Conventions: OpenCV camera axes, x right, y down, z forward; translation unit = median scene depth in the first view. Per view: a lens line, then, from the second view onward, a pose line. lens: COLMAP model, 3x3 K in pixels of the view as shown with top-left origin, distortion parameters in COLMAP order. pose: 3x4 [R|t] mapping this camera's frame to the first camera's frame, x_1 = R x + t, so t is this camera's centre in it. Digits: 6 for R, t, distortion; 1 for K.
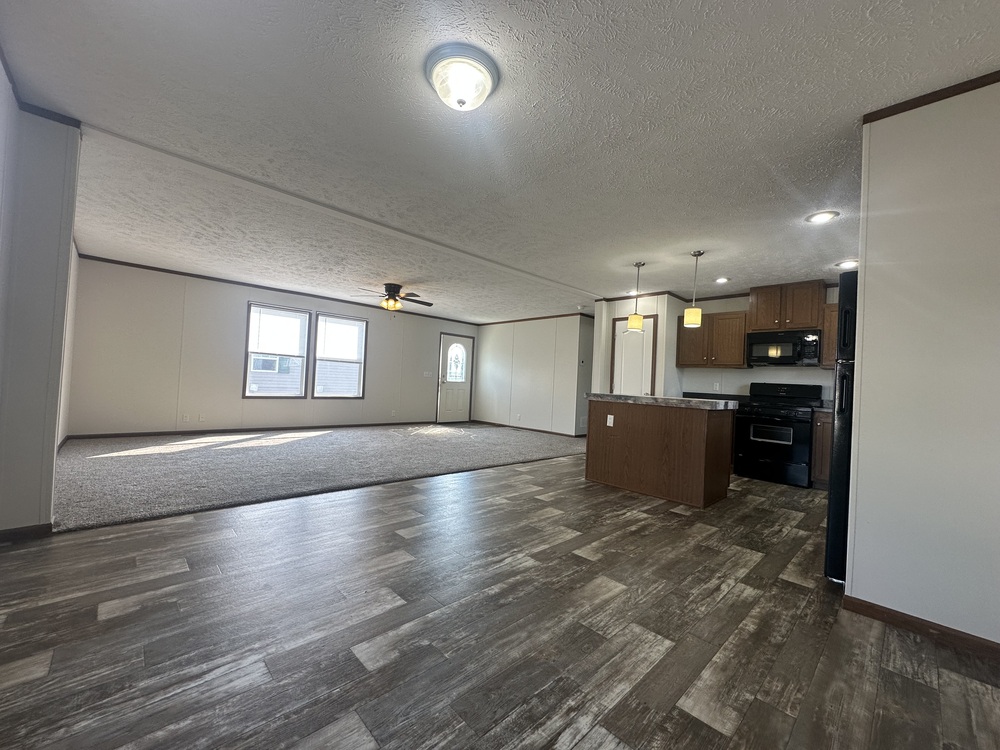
lens RADIAL K [[398.7, 0, 497.6], [0, 398.7, 375.4], [0, 0, 1]] dist [0.001500, 0.000693]
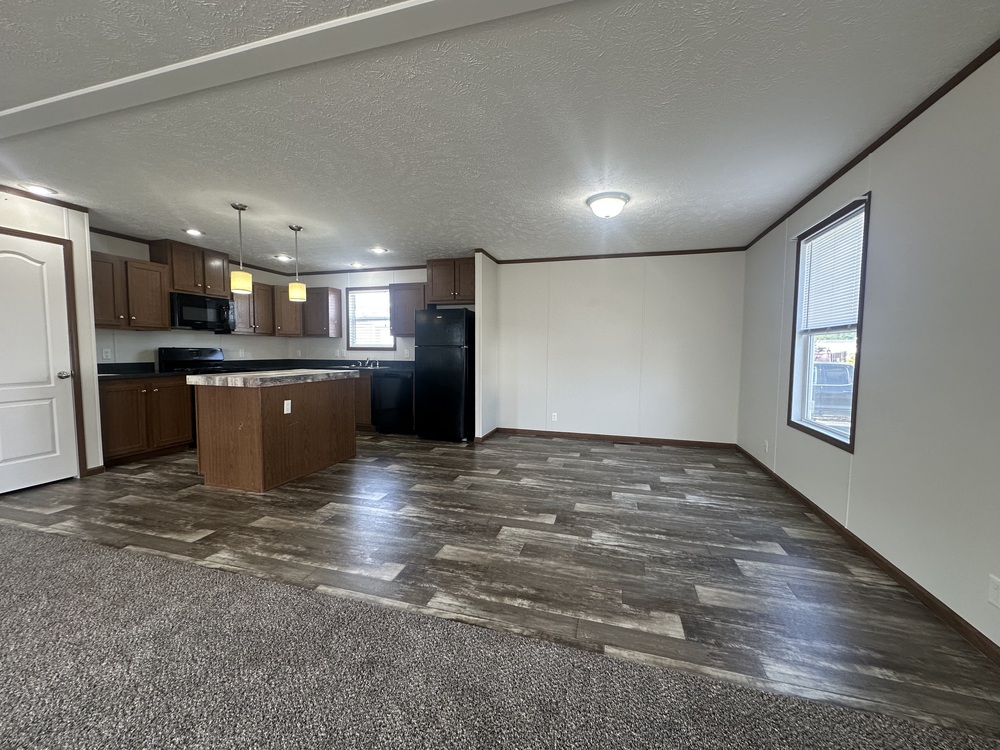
lens RADIAL K [[398.7, 0, 497.4], [0, 398.7, 377.2], [0, 0, 1]] dist [0.001500, 0.000693]
pose [[-0.495111, -0.117033, 0.860911, -0.938848], [-0.045641, 0.993022, 0.108744, -0.133383], [-0.867630, 0.014548, -0.496997, 1.906965]]
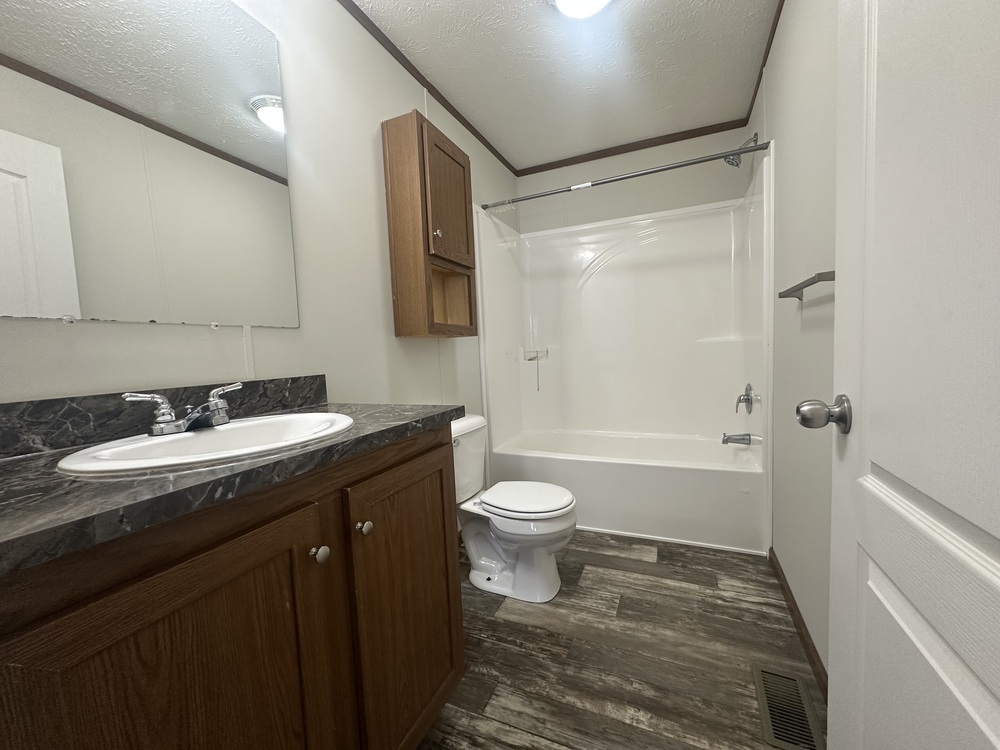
lens RADIAL K [[398.7, 0, 503.9], [0, 398.7, 376.4], [0, 0, 1]] dist [0.001500, 0.000693]
pose [[-0.391372, -0.100610, 0.914716, -0.535063], [0.002100, 0.993905, 0.110219, -0.039507], [-0.920230, 0.045058, -0.388776, 1.739326]]
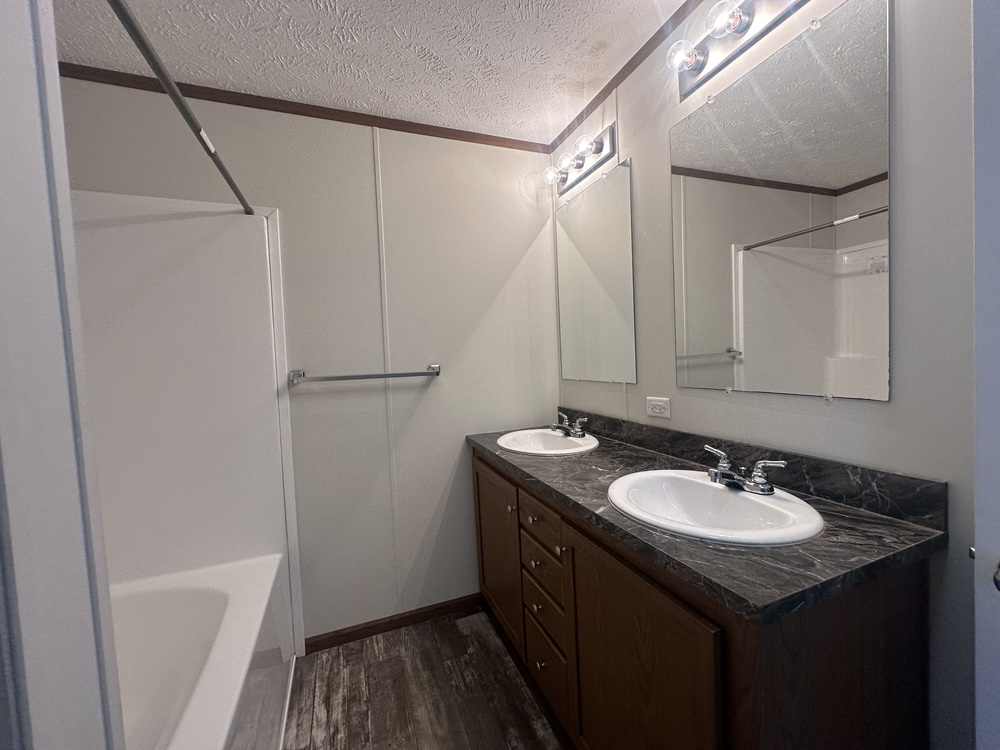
lens RADIAL K [[398.7, 0, 505.4], [0, 398.7, 374.8], [0, 0, 1]] dist [0.001500, 0.000693]
pose [[-0.365751, 0.005913, -0.930694, 0.858572], [0.034559, 0.999376, -0.007232, -0.127695], [0.930071, -0.034809, -0.365728, 1.535517]]
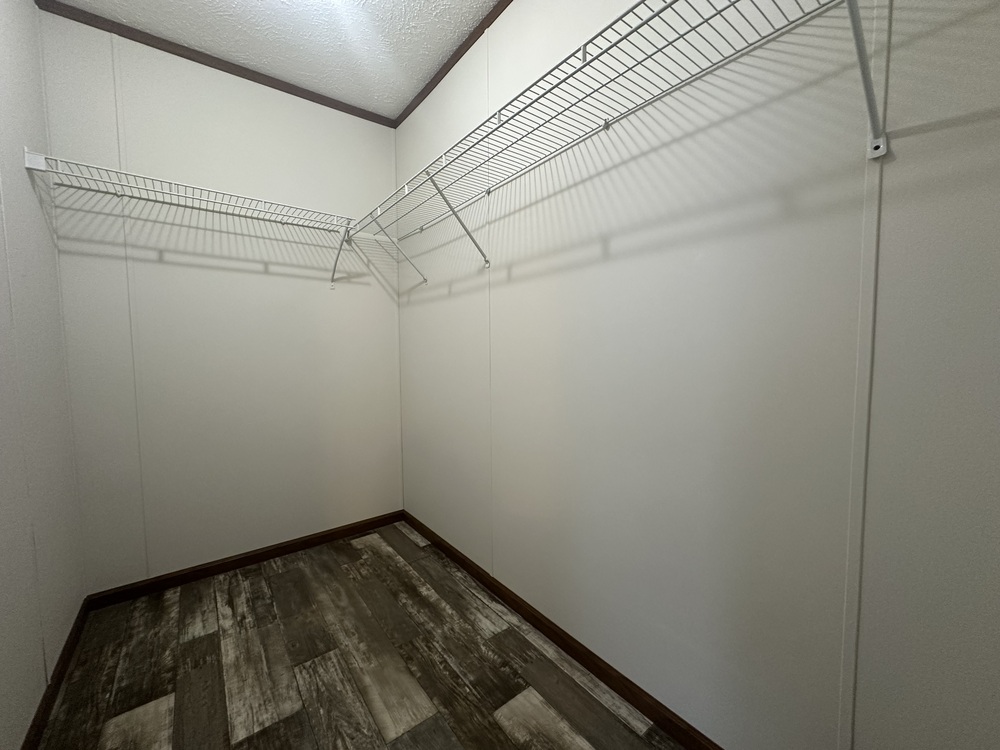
lens RADIAL K [[398.7, 0, 503.9], [0, 398.7, 373.0], [0, 0, 1]] dist [0.001500, 0.000693]
pose [[-0.098156, 0.015508, -0.995050, 1.119531], [0.014965, 0.999789, 0.014106, 0.022641], [0.995058, -0.013507, -0.098368, 1.602915]]
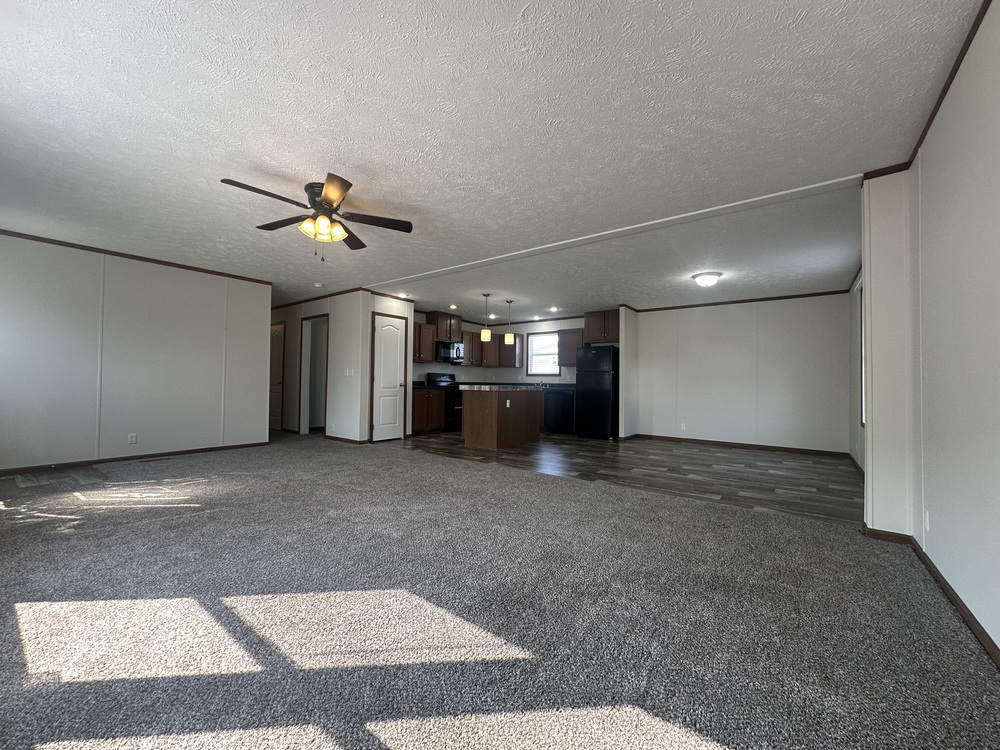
lens RADIAL K [[398.7, 0, 501.9], [0, 398.7, 374.6], [0, 0, 1]] dist [0.001500, 0.000693]
pose [[-0.169681, -0.034183, 0.984906, -1.767921], [-0.037369, 0.998903, 0.028231, -0.094038], [-0.984790, -0.032015, -0.170772, 2.300433]]
